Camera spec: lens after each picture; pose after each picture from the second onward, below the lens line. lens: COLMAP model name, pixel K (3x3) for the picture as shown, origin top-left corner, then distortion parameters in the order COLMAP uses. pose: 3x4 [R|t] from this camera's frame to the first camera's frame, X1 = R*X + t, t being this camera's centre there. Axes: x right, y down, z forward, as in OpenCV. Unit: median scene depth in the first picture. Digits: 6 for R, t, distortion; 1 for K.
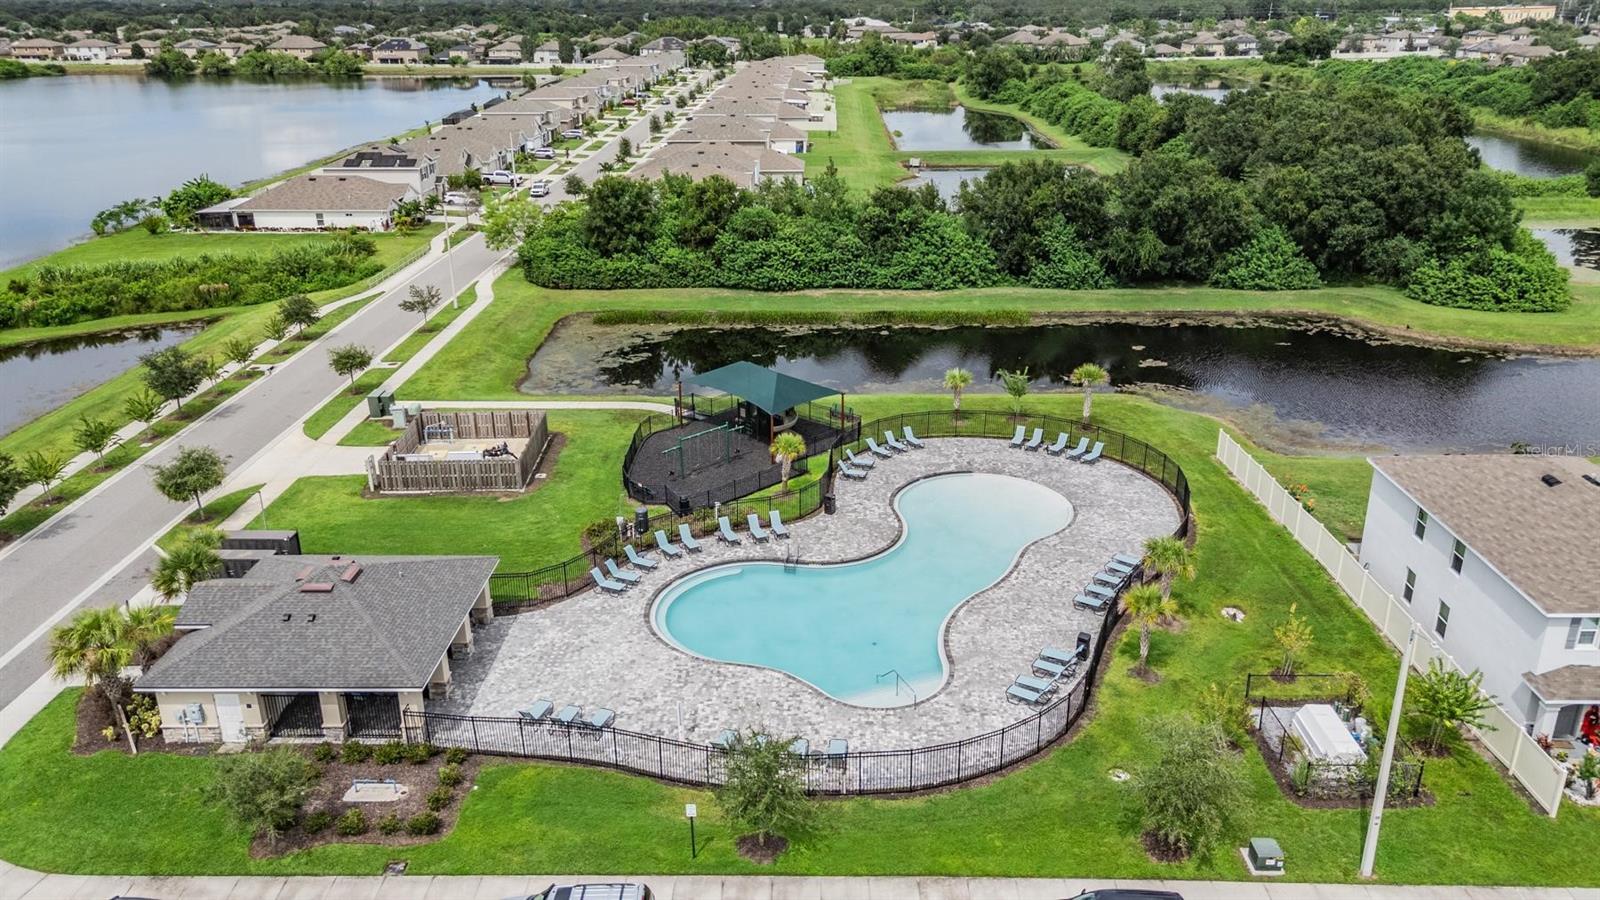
lens RADIAL K [[1177.7, 0, 797.4], [0, 1177.7, 444.7], [0, 0, 1]] dist [0.077817, -0.066185]
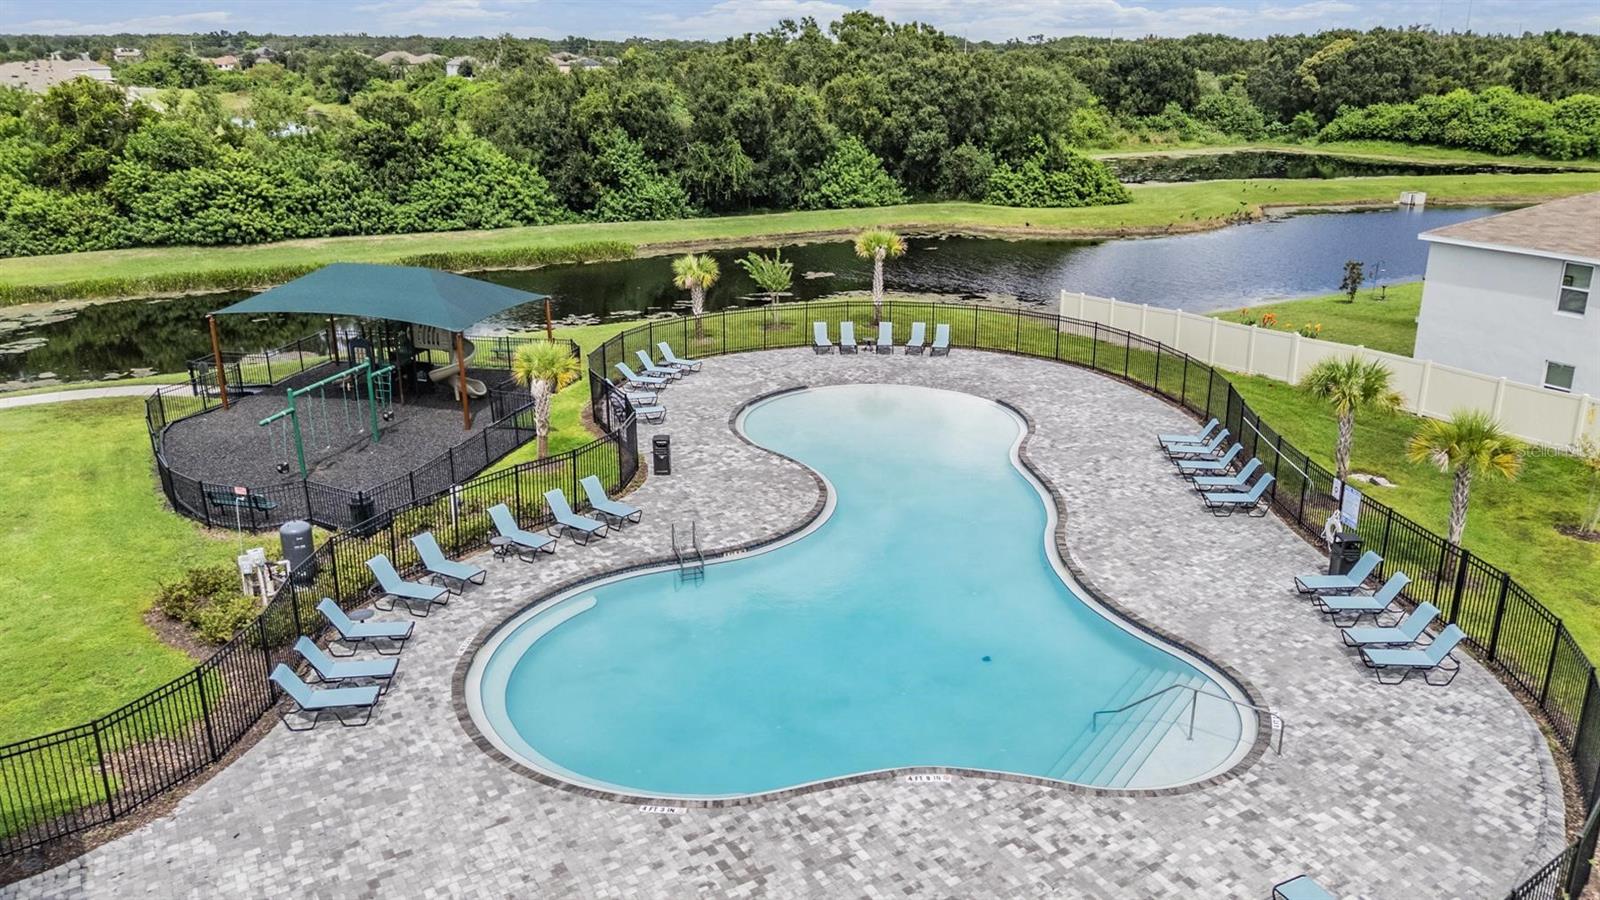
lens RADIAL K [[1165.9, 0, 833.8], [0, 1165.9, 474.2], [0, 0, 1]] dist [0.063502, -0.053573]
pose [[0.838246, -0.171043, 0.517771, -0.166083], [0.180723, 0.983008, 0.032150, 0.051253], [-0.514473, 0.066624, 0.854915, 0.468140]]
